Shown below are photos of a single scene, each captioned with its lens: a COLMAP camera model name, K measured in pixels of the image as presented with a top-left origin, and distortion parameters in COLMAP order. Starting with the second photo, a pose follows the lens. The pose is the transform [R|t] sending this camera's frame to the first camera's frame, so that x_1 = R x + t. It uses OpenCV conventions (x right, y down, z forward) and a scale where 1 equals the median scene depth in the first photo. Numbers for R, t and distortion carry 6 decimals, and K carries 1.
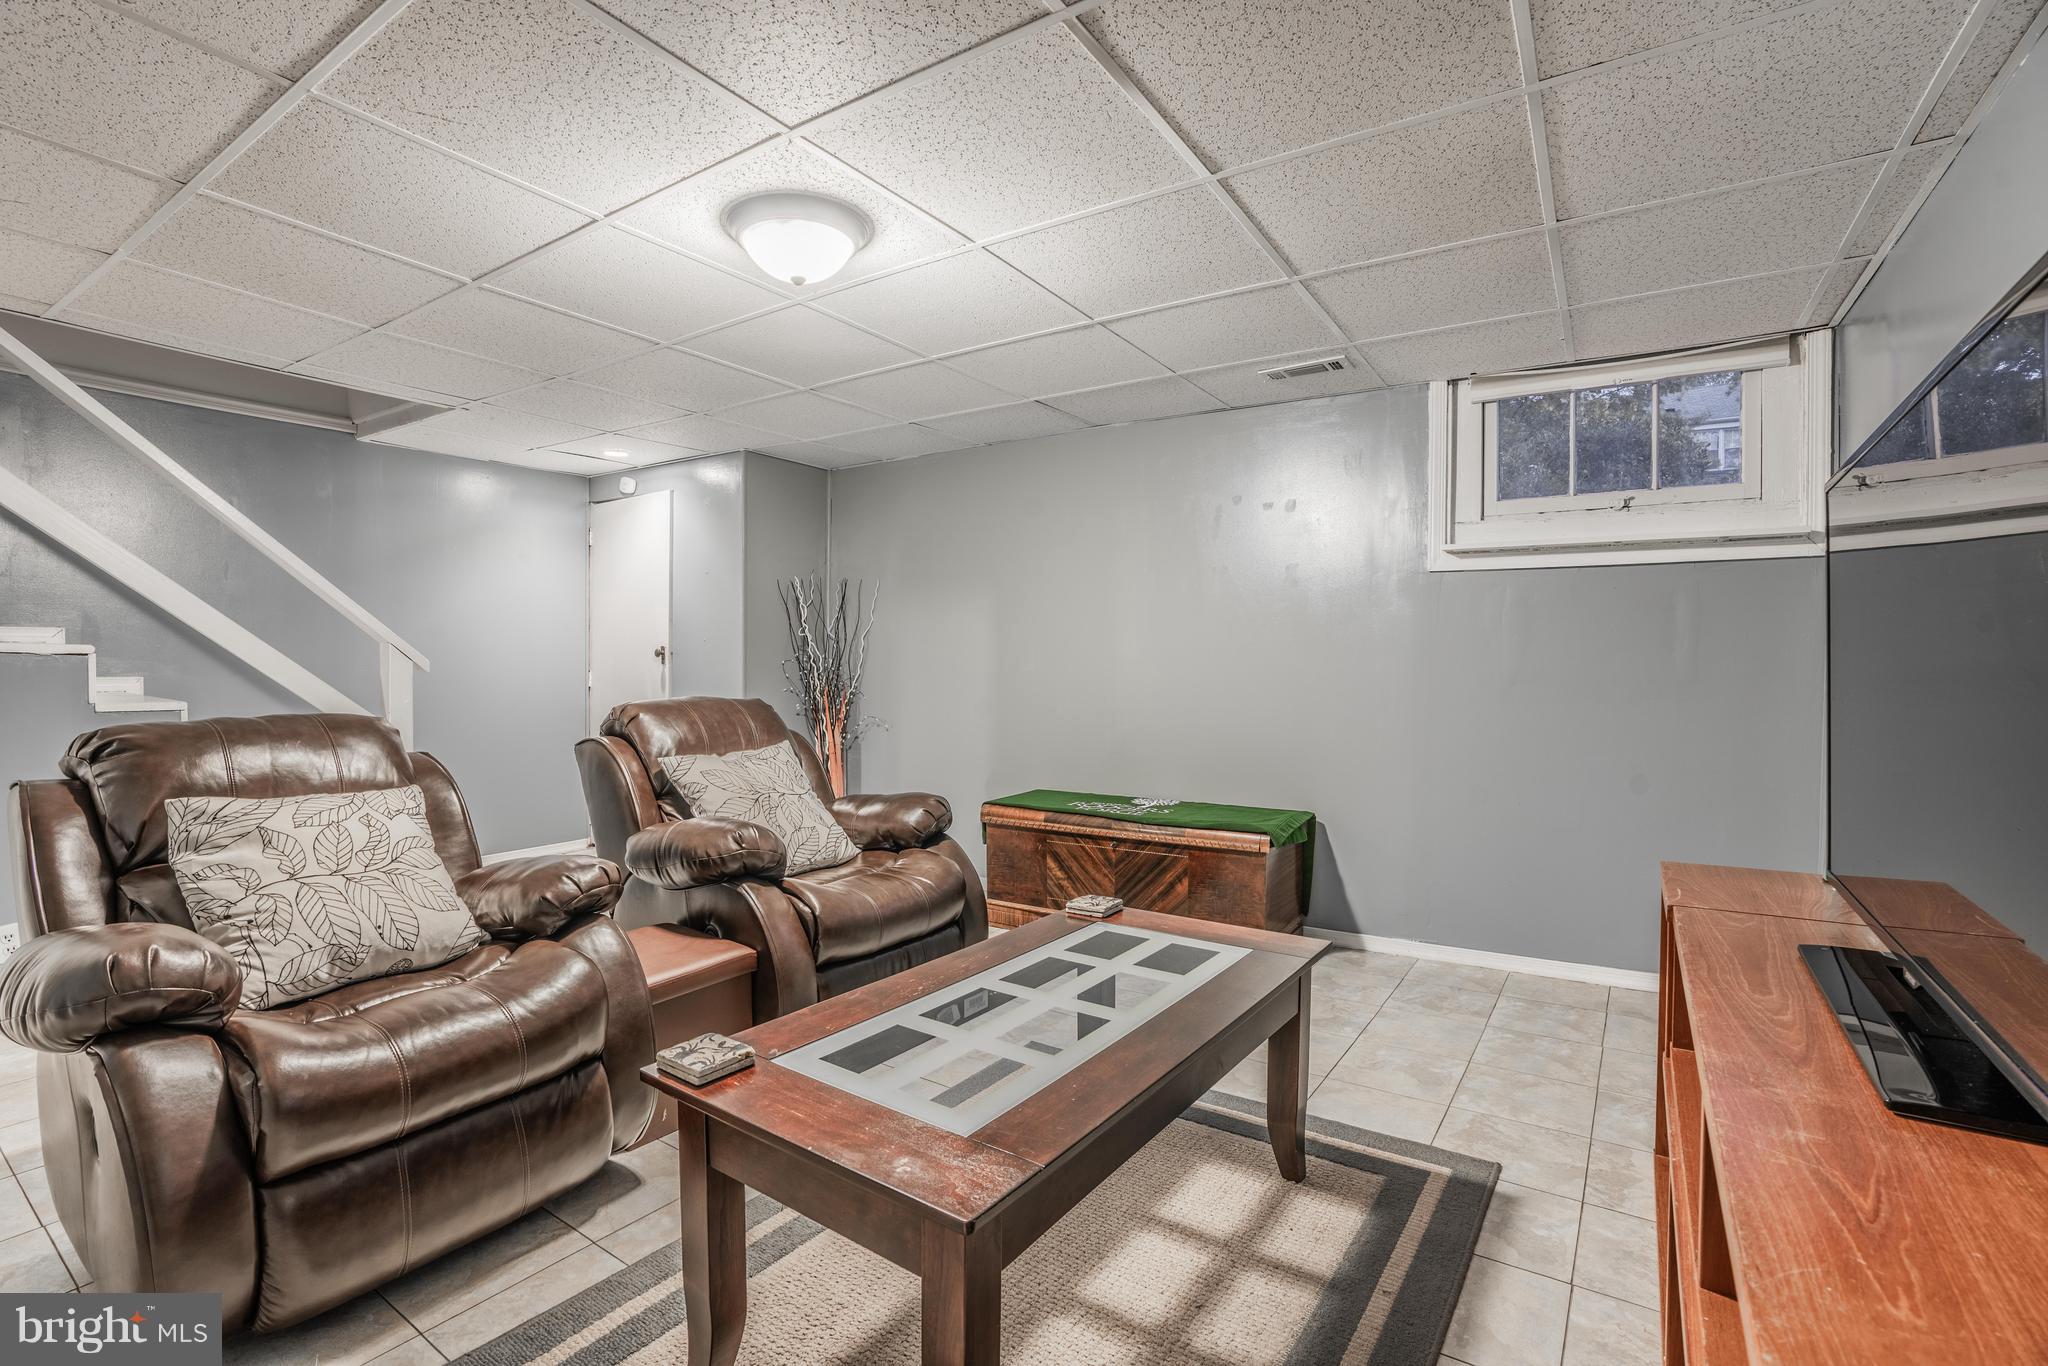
lens RADIAL K [[955.2, 0, 982.2], [0, 955.2, 686.2], [0, 0, 1]] dist [-0.062309, 0.021141]
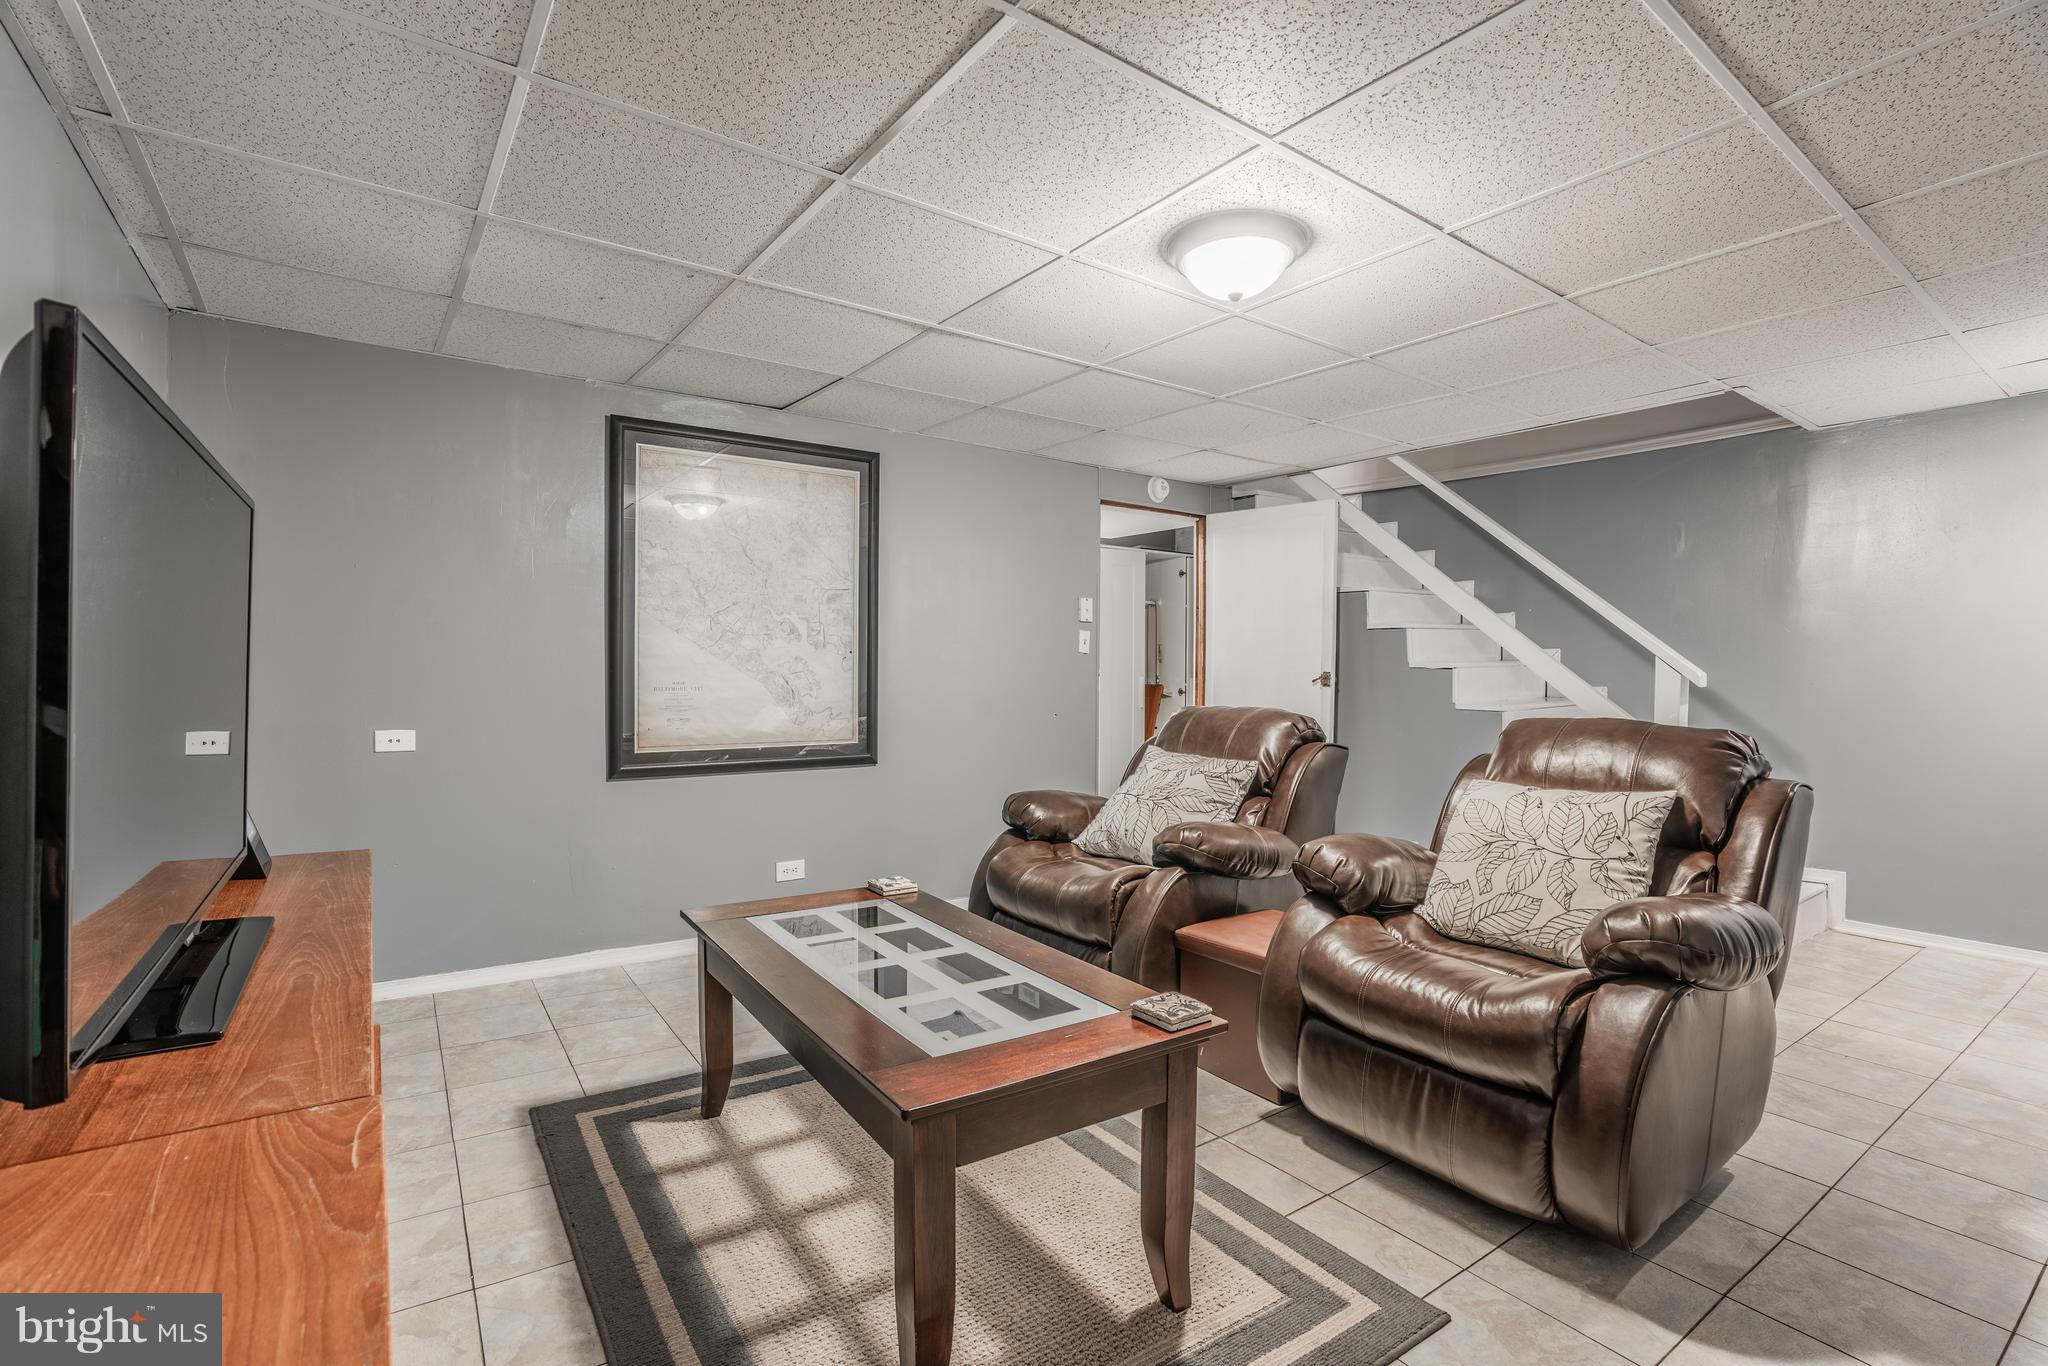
lens RADIAL K [[955.2, 0, 1025.6], [0, 955.2, 682.3], [0, 0, 1]] dist [-0.062309, 0.021141]
pose [[-0.349247, 0.002256, -0.937028, 1.080703], [-0.021629, 0.999711, 0.010469, -0.026488], [0.936781, 0.023923, -0.349098, 1.491320]]
